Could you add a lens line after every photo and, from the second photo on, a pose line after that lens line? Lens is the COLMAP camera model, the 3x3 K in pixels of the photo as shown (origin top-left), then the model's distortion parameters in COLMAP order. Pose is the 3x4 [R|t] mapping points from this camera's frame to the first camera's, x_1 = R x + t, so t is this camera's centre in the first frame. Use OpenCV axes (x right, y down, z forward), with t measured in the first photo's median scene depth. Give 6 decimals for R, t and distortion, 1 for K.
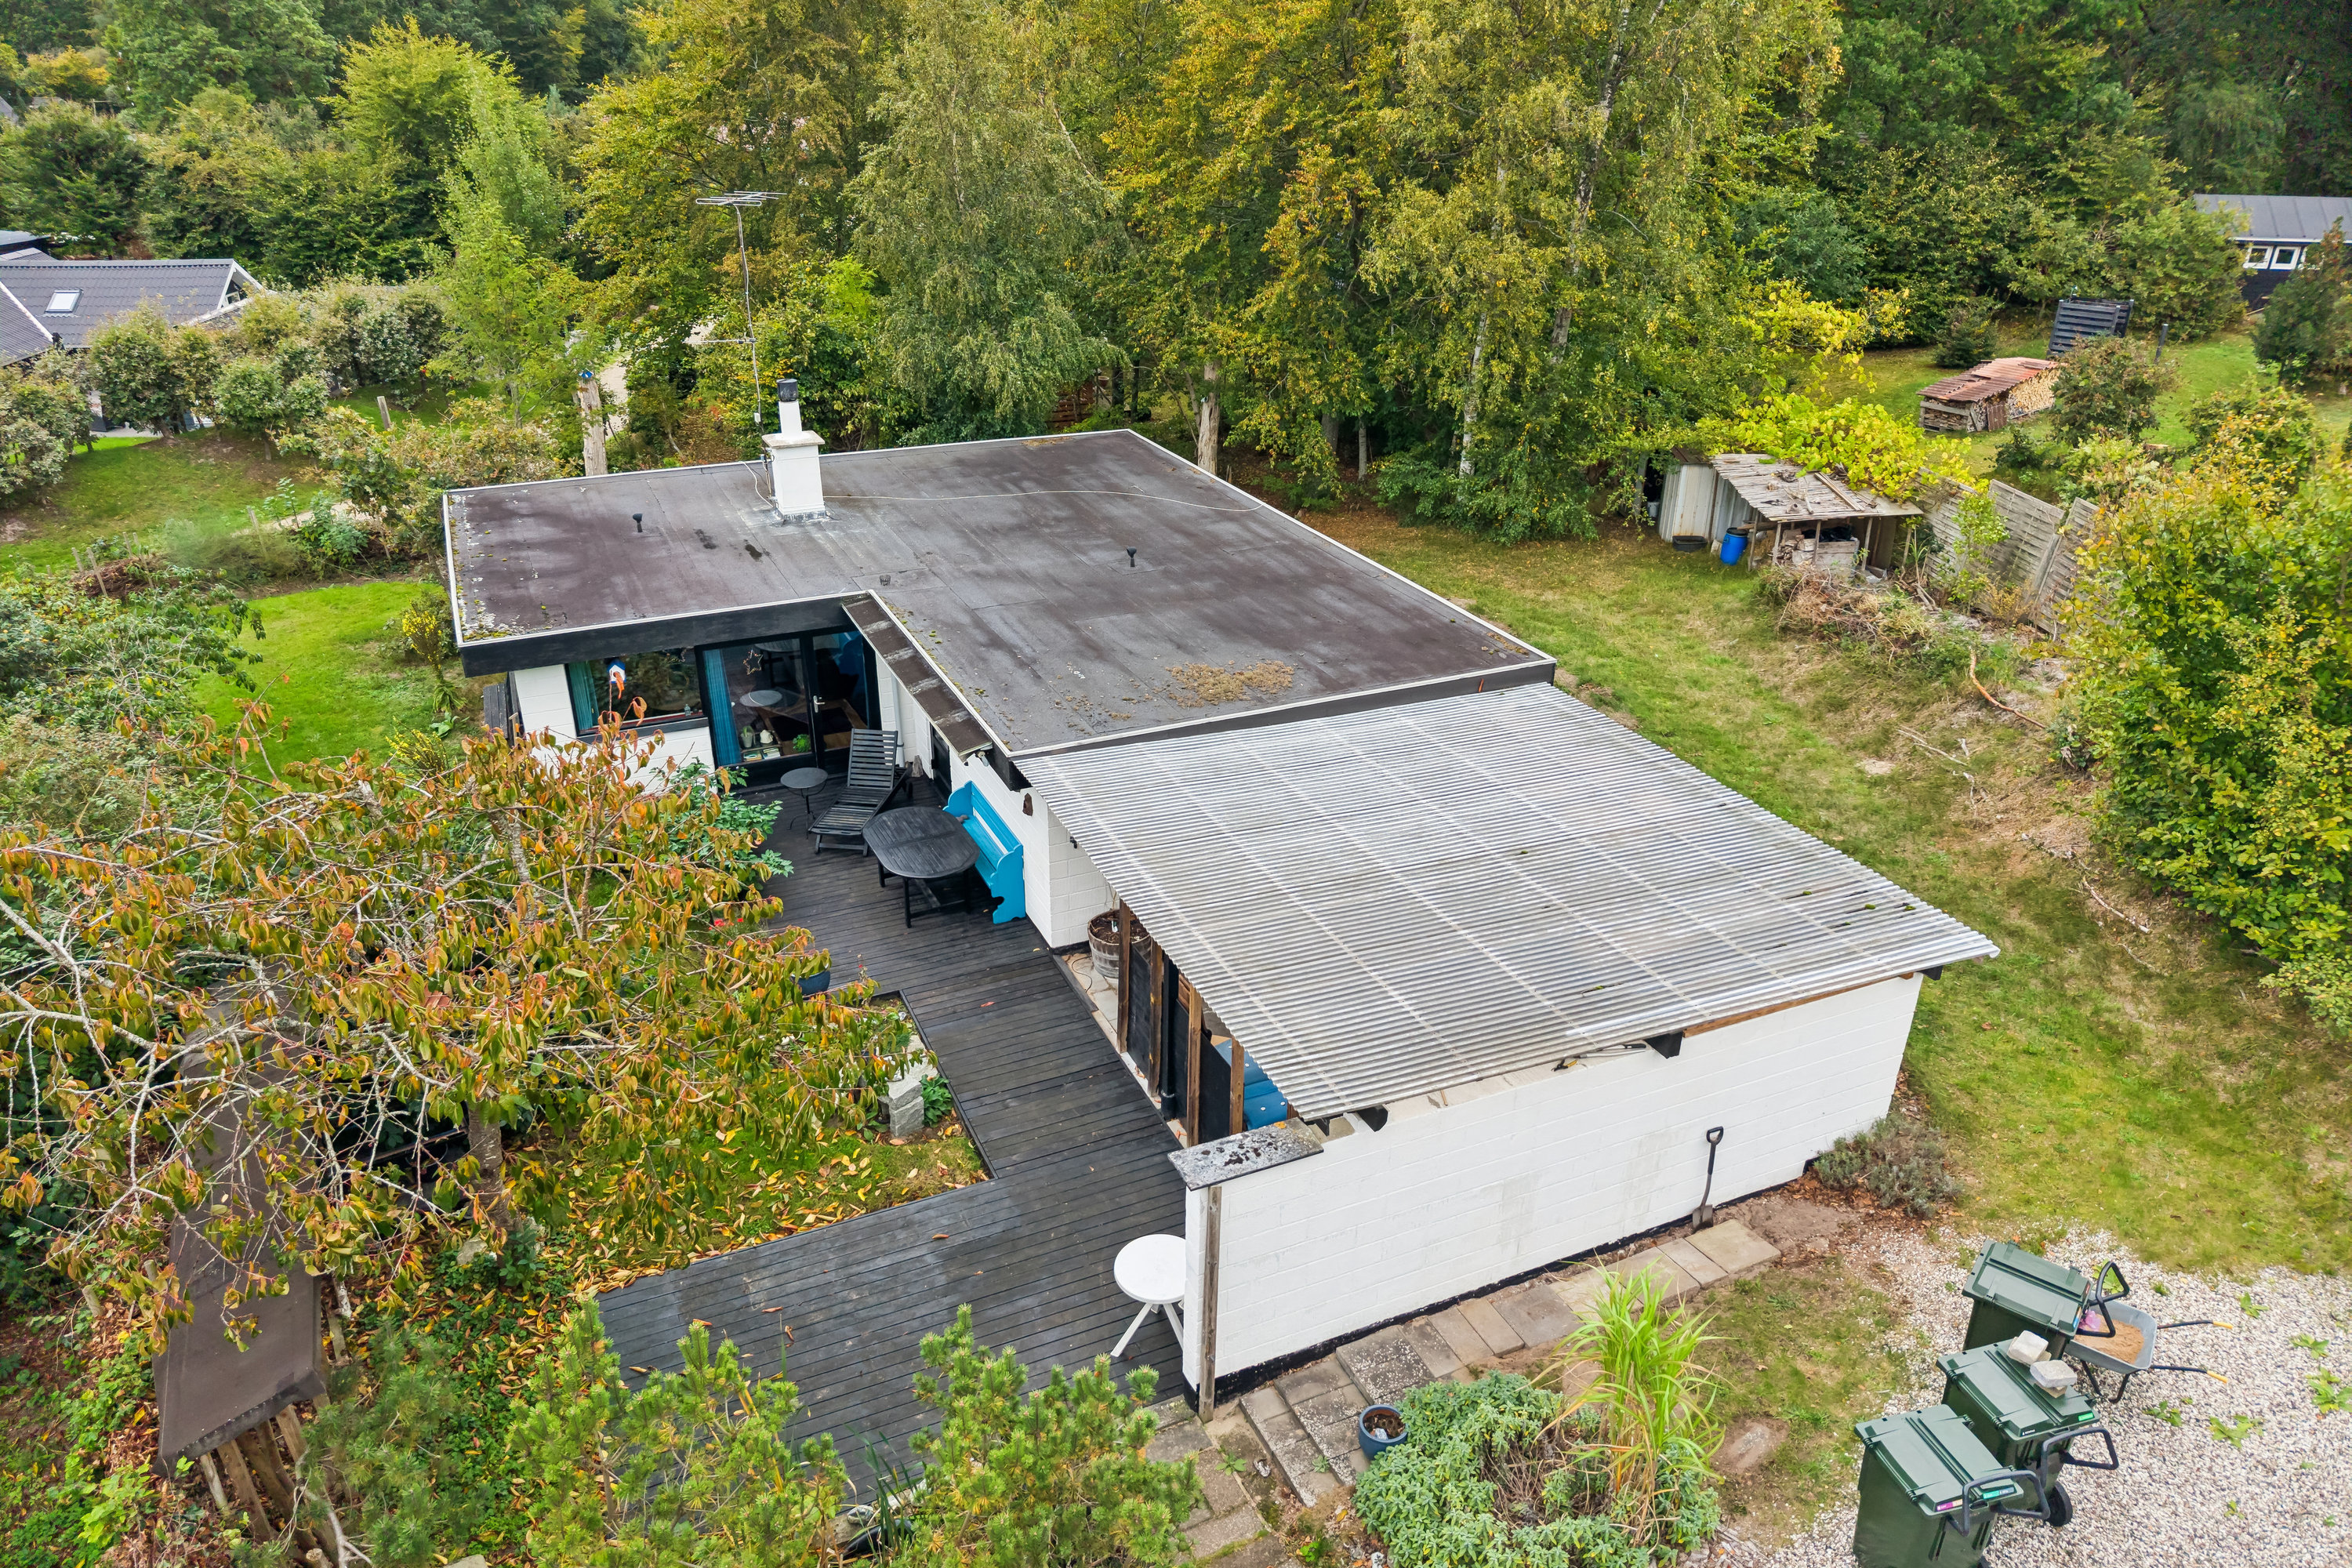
lens RADIAL K [[1497.7, 0, 1176.0], [0, 1497.7, 784.0], [0, 0, 1]] dist [0.000497, -0.000753]
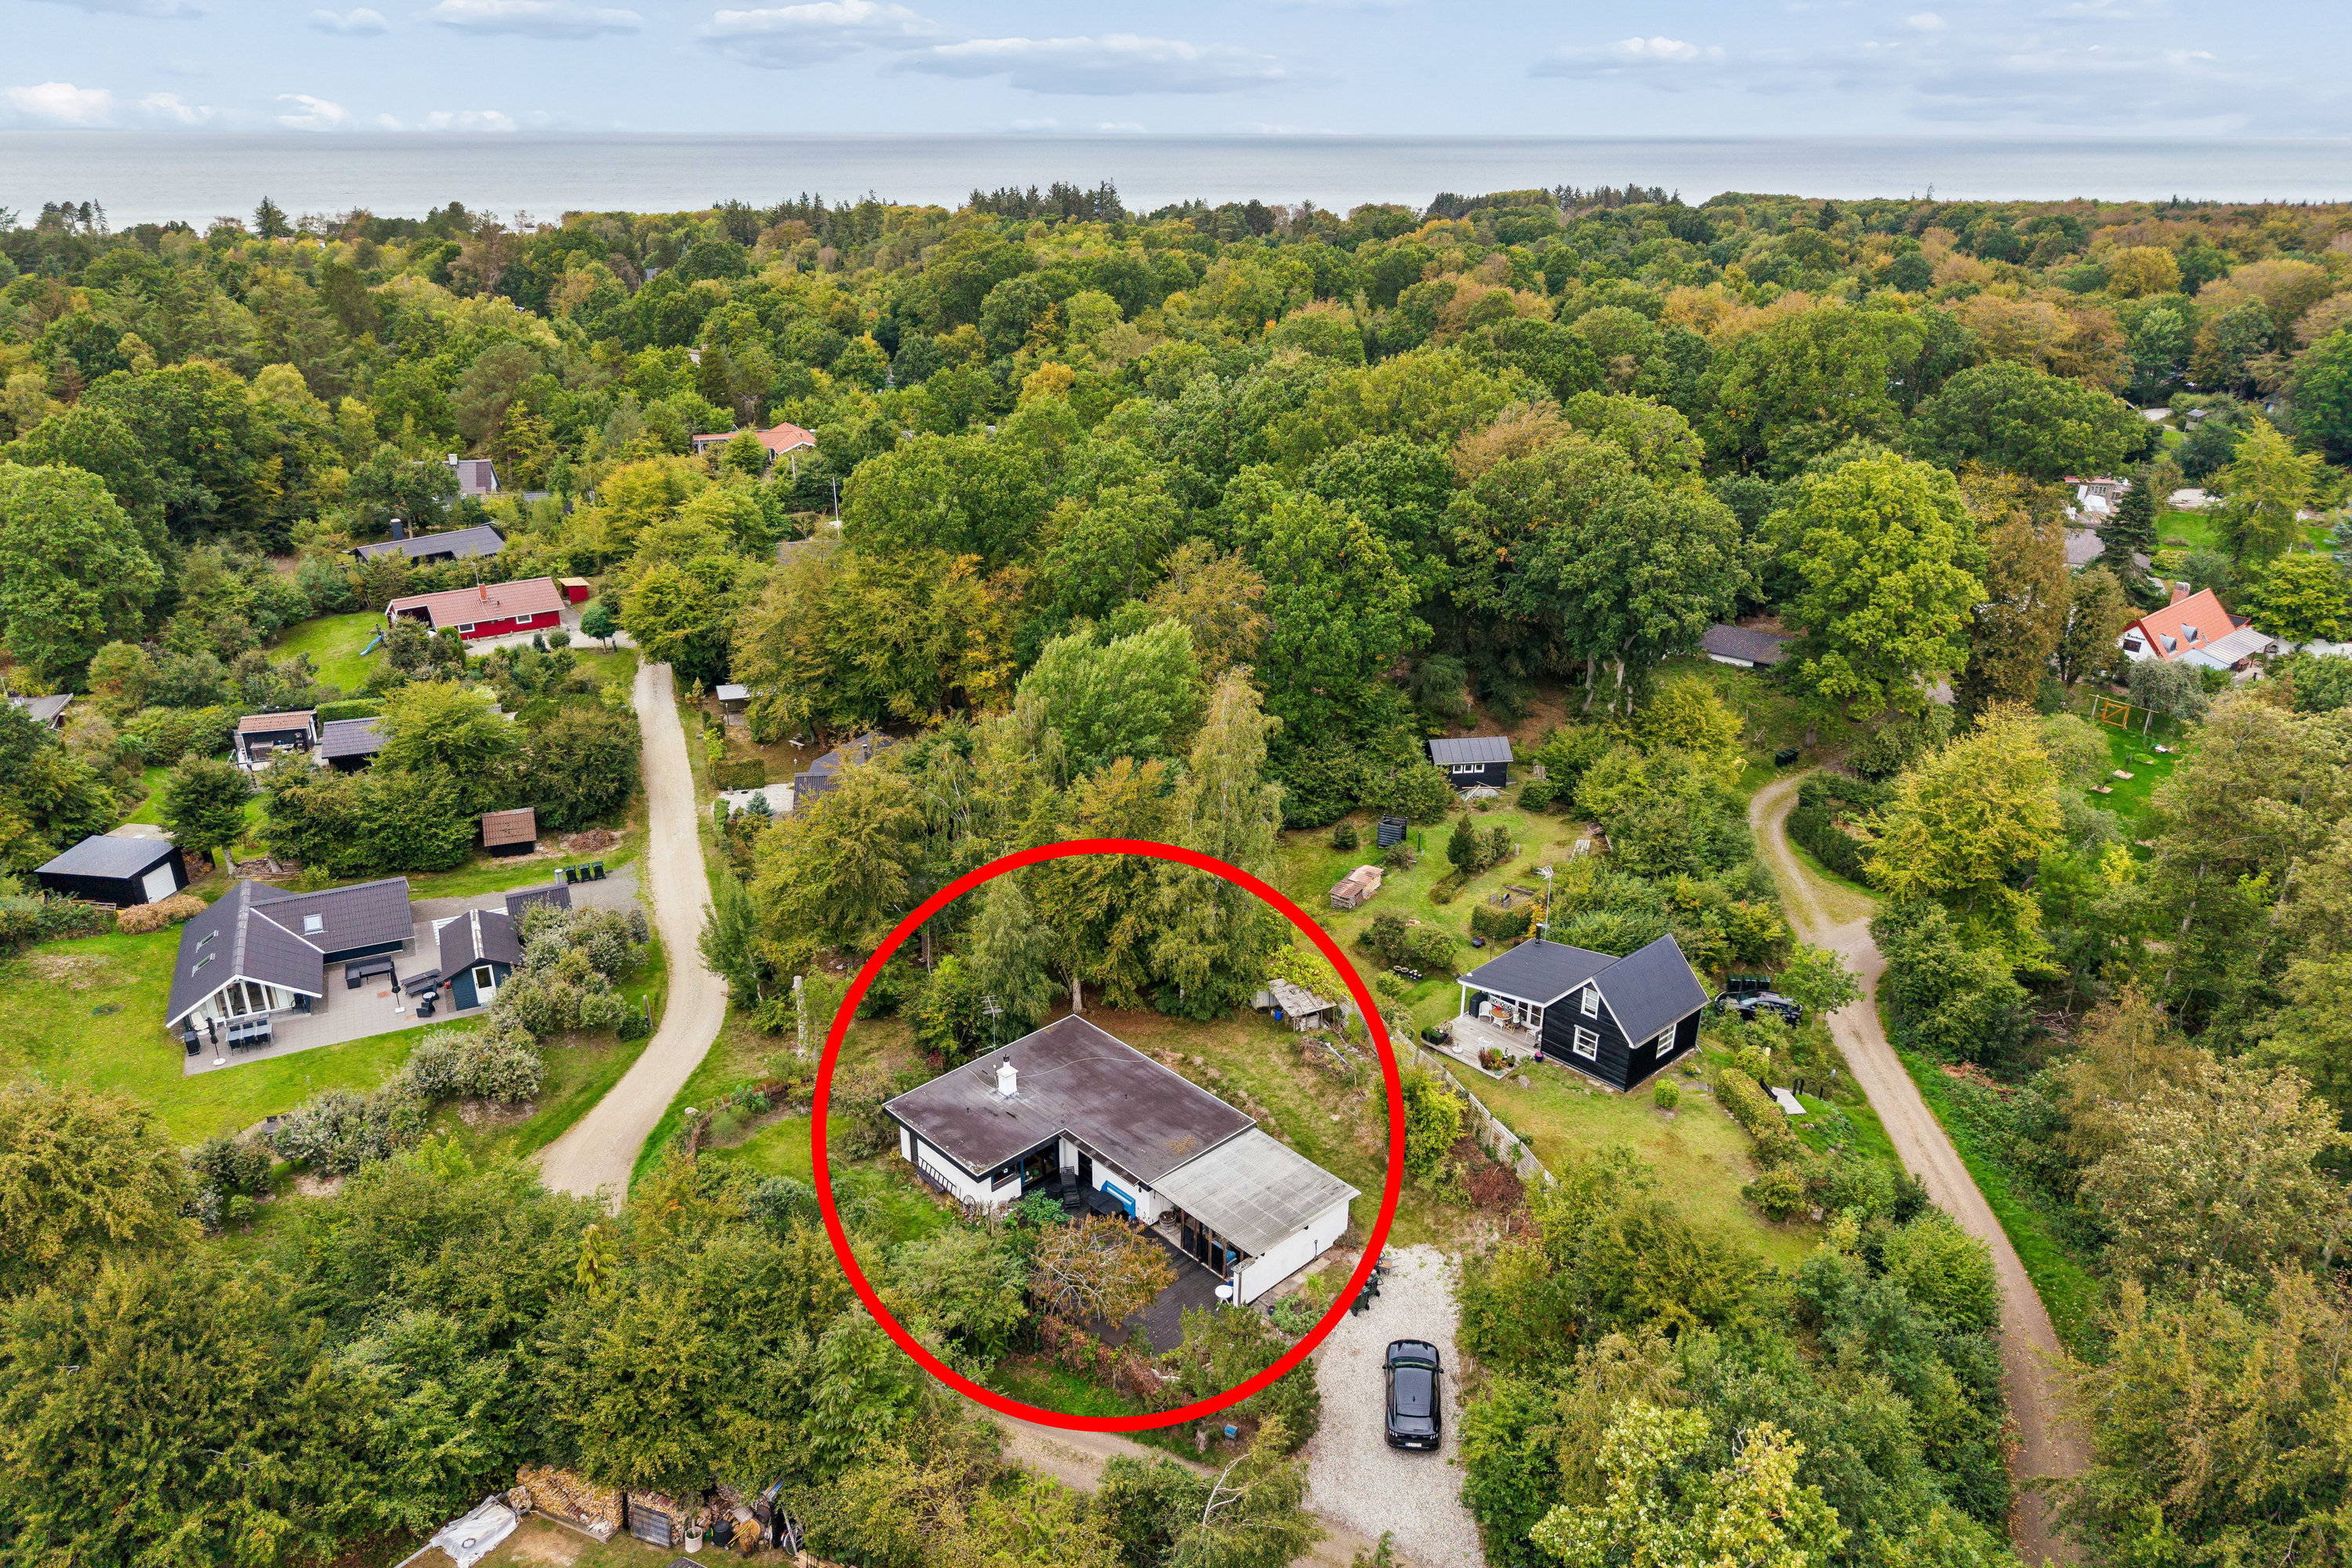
lens RADIAL K [[1535.2, 0, 1176.0], [0, 1535.2, 784.0], [0, 0, 1]] dist [-0.000190, -0.000774]
pose [[0.937243, -0.131805, 0.322806, -1.109461], [0.146232, 0.989033, -0.020742, -0.896780], [-0.316532, 0.066645, 0.946238, -2.756425]]
